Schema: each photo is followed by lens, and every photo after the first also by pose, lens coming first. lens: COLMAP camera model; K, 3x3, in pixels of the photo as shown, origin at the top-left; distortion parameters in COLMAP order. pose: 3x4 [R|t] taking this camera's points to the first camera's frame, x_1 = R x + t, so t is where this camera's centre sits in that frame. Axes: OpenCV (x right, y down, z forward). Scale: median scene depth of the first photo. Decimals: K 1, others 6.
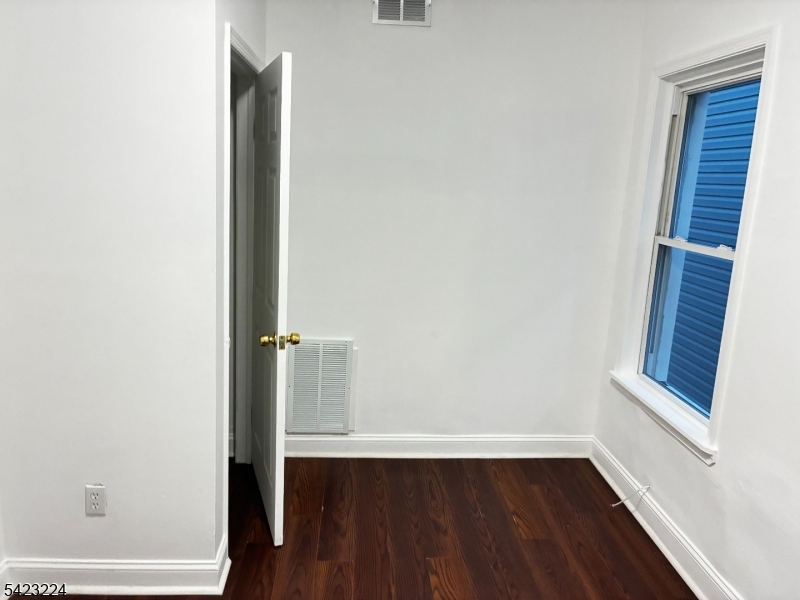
lens RADIAL K [[603.1, 0, 402.7], [0, 603.1, 292.1], [0, 0, 1]] dist [0.041919, -0.045868]
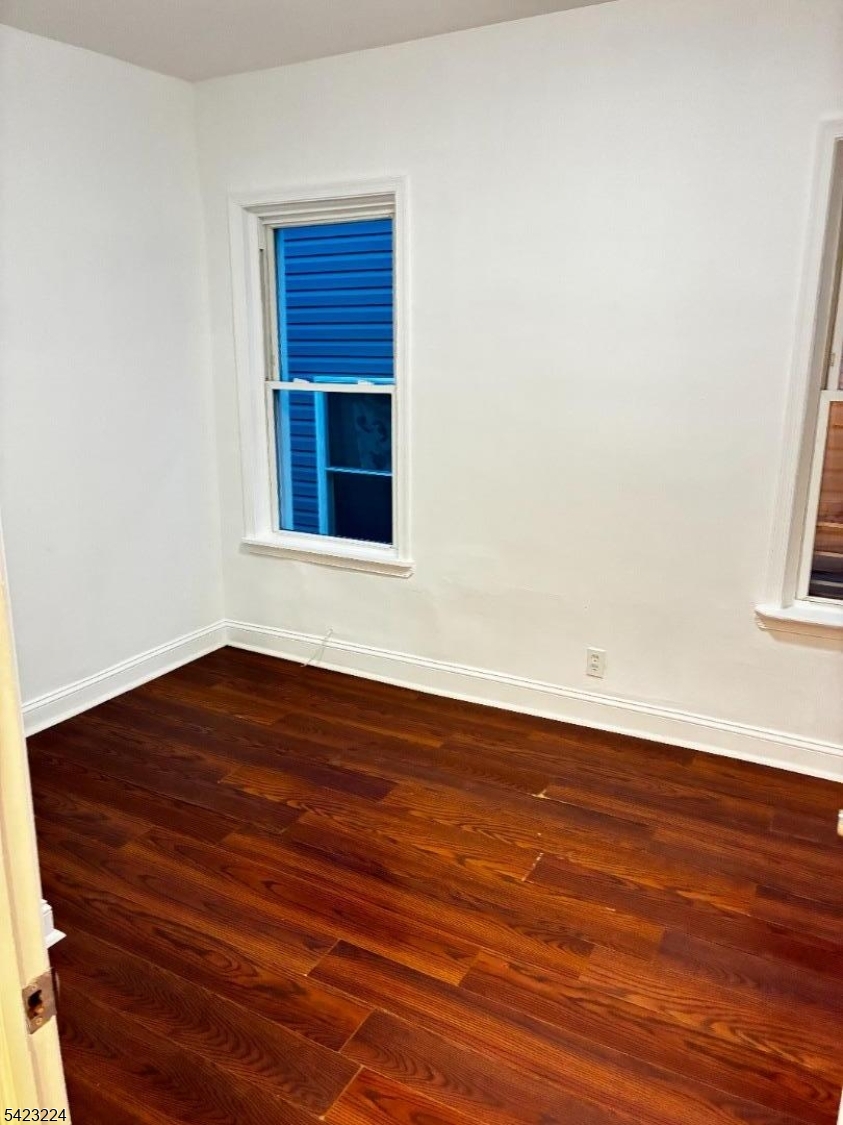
lens RADIAL K [[848.1, 0, 403.1], [0, 848.1, 548.9], [0, 0, 1]] dist [0.041919, -0.045868]
pose [[0.579057, -0.248557, 0.776474, -0.571947], [0.191698, 0.967202, 0.166651, -0.021610], [-0.792430, 0.052349, 0.607713, 0.049920]]
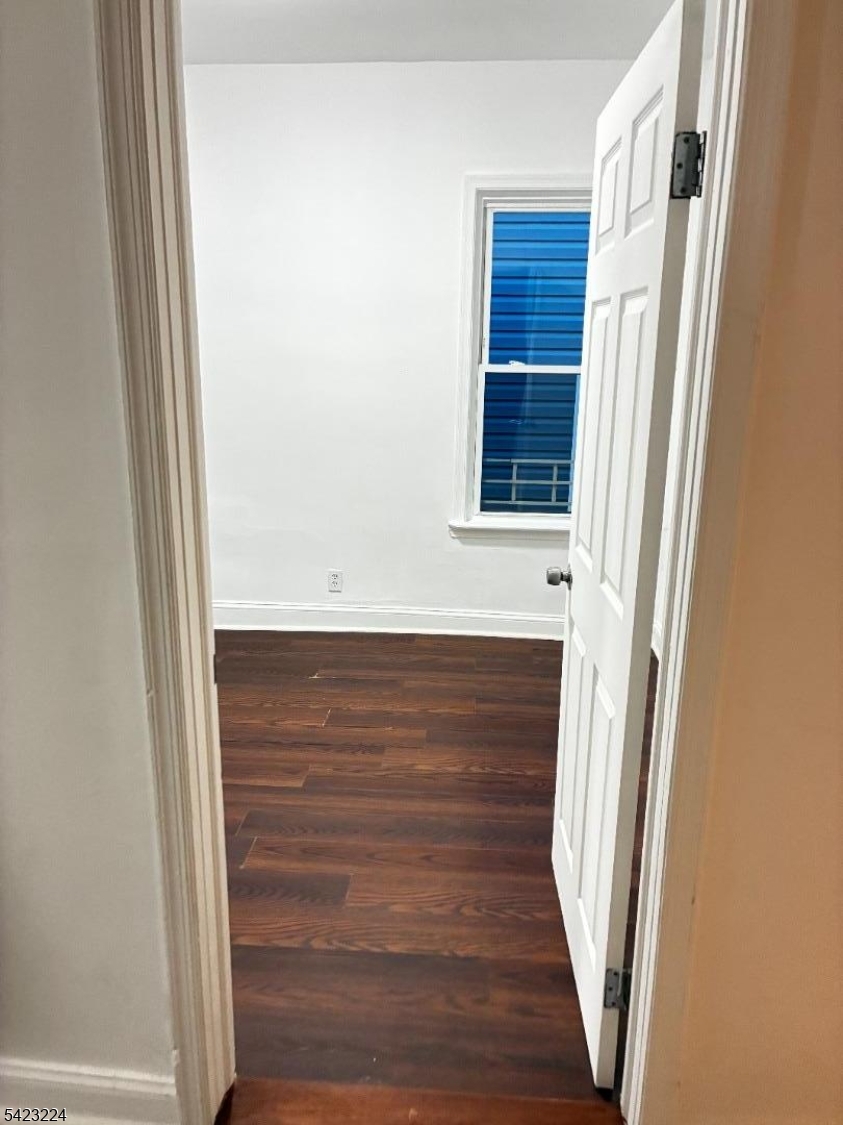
lens RADIAL K [[848.1, 0, 425.0], [0, 848.1, 552.1], [0, 0, 1]] dist [0.041919, -0.045868]
pose [[0.168947, -0.290774, 0.941758, -2.338388], [0.181180, 0.948373, 0.260314, -0.062308], [-0.968830, 0.126649, 0.212907, 0.235496]]
